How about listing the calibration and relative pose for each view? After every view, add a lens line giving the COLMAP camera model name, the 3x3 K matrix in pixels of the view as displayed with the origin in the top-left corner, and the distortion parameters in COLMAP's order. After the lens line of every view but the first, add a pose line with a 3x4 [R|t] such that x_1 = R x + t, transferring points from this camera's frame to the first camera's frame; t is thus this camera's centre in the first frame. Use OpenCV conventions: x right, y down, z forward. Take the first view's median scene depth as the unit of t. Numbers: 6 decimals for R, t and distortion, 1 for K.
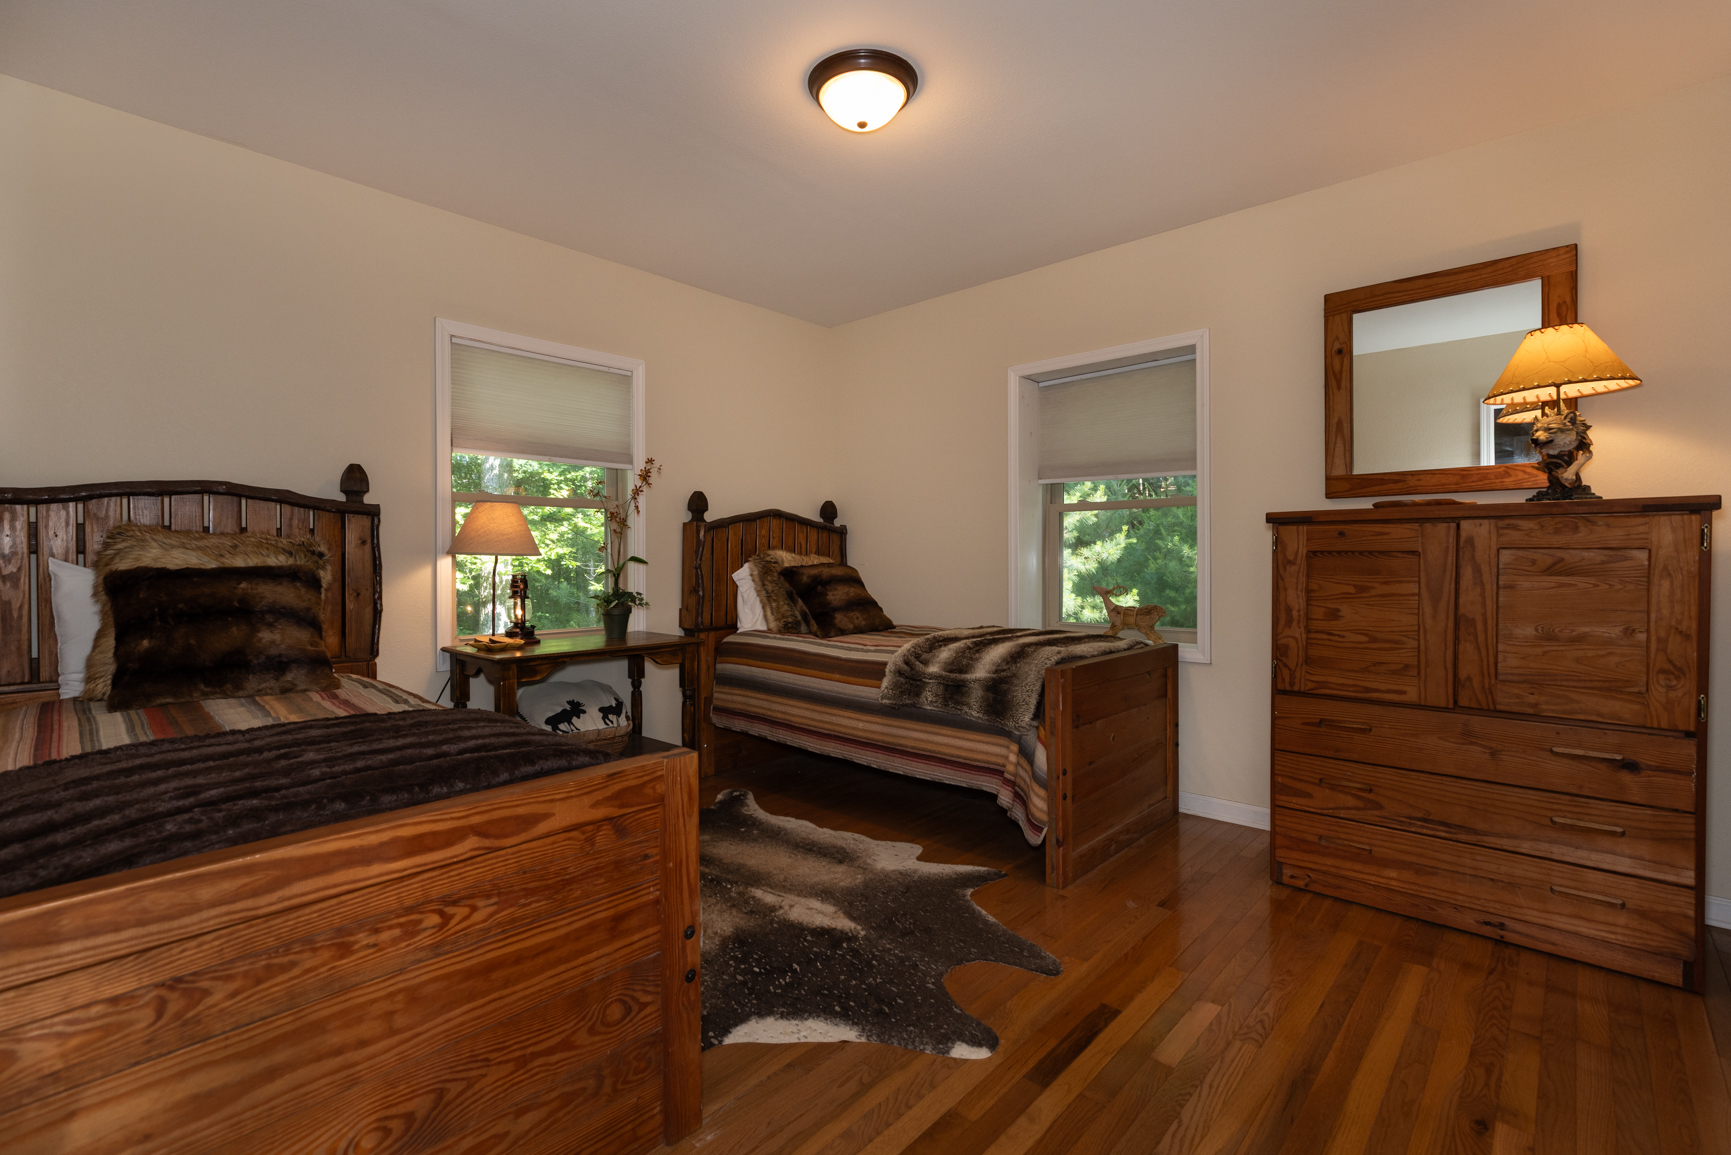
lens RADIAL K [[768.9, 0, 854.0], [0, 768.9, 569.1], [0, 0, 1]] dist [0.004887, -0.000047]
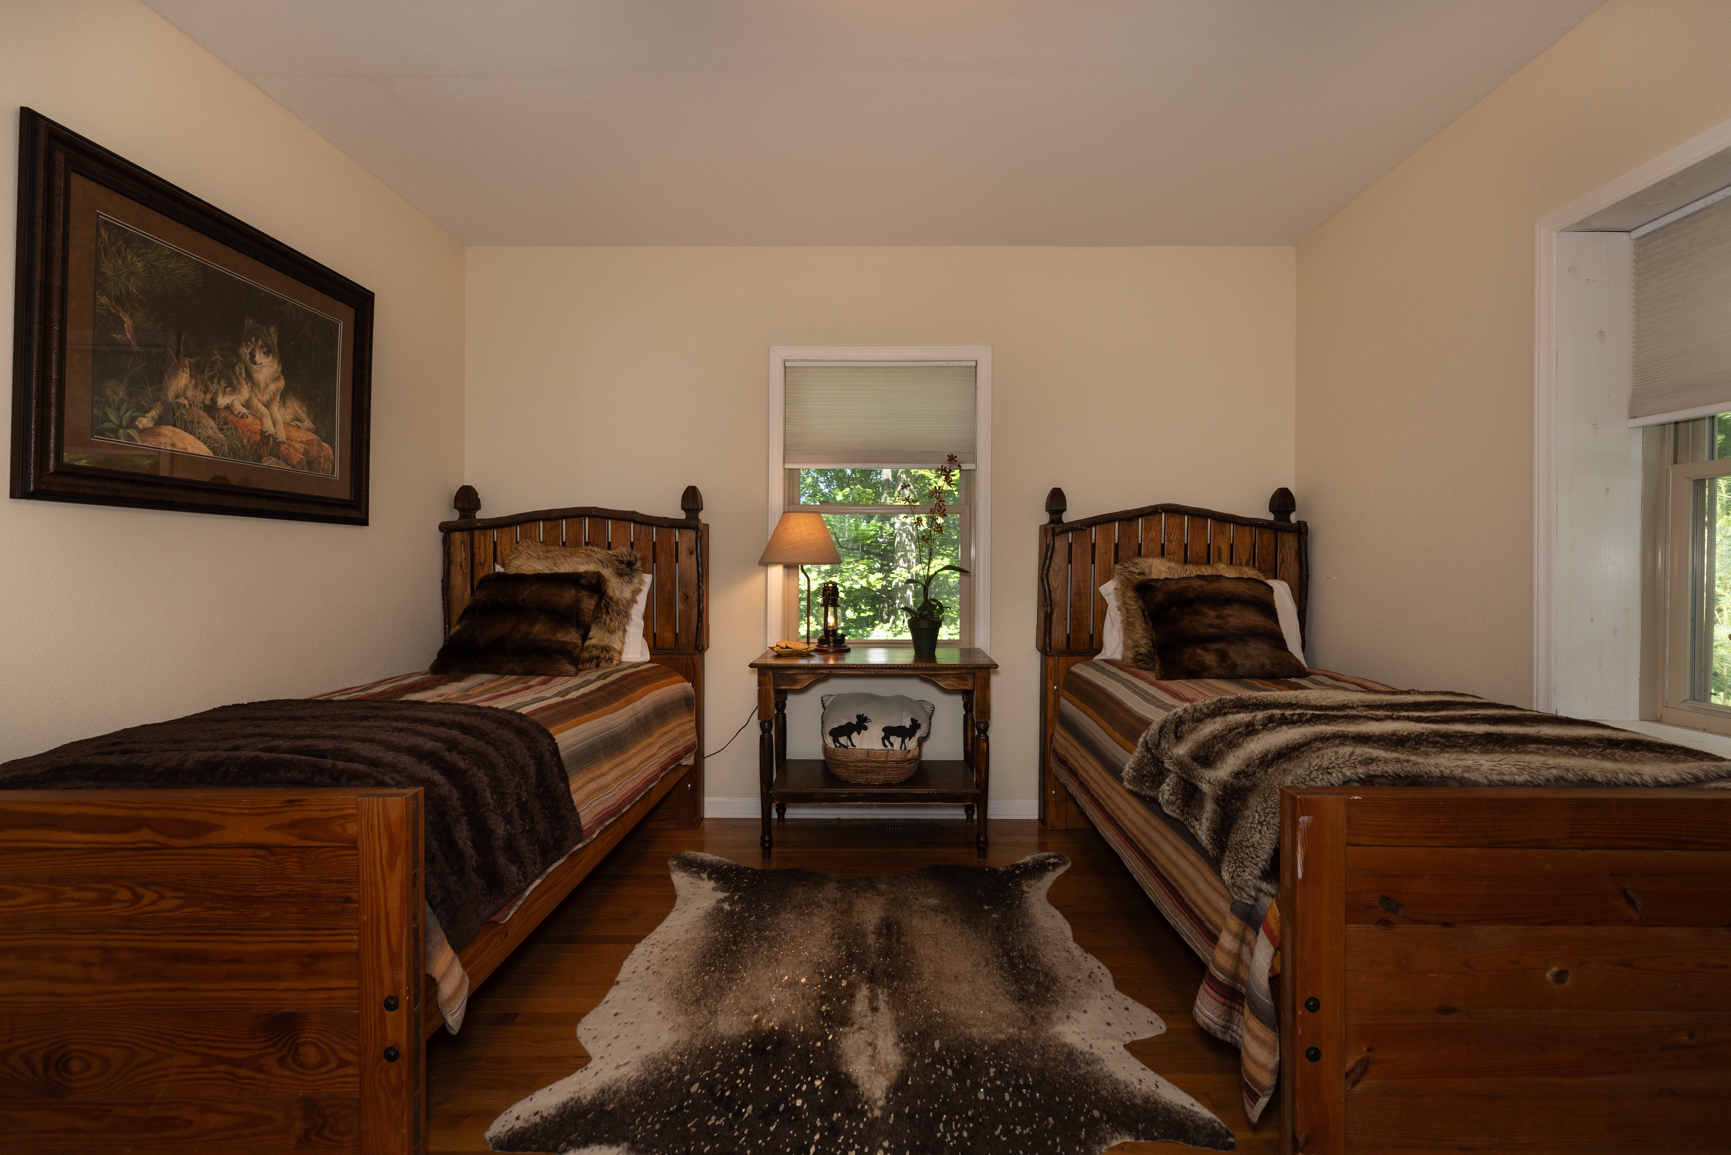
lens RADIAL K [[768.9, 0, 866.6], [0, 768.9, 567.9], [0, 0, 1]] dist [0.004887, -0.000047]
pose [[0.680975, 0.006890, -0.732274, 0.393041], [-0.013440, 0.999905, -0.003090, -0.011803], [0.732183, 0.011946, 0.681003, 0.398011]]
